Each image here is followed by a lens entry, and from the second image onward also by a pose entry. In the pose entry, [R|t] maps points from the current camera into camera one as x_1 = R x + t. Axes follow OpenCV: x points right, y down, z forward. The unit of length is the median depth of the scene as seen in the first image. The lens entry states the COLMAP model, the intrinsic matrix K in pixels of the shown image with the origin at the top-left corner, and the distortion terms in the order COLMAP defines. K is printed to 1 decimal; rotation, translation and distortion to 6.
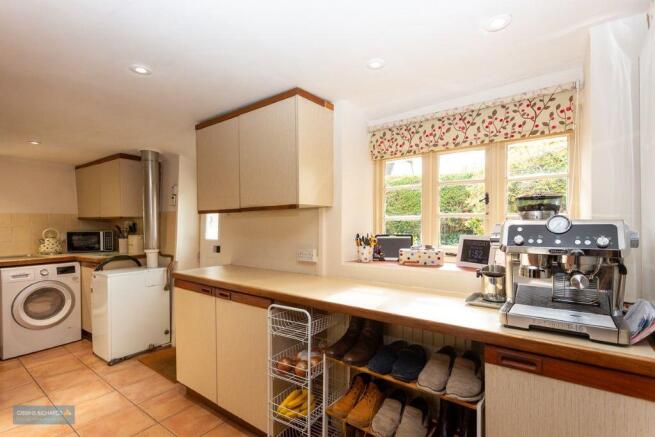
lens RADIAL K [[326.2, 0, 327.5], [0, 326.2, 218.5], [0, 0, 1]] dist [-0.000453, -0.000103]
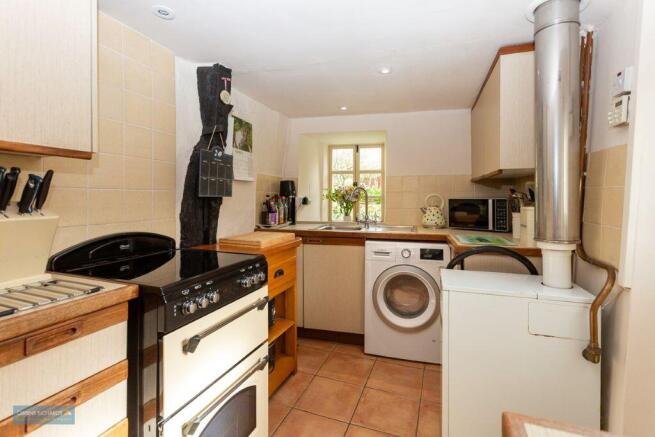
lens RADIAL K [[312.1, 0, 326.4], [0, 312.1, 197.2], [0, 0, 1]] dist [0.000312, 0.000316]
pose [[0.288558, 0.007532, -0.957433, -0.236461], [0.017403, 0.999763, 0.013110, 0.025563], [0.957304, -0.020445, 0.288358, 0.598550]]
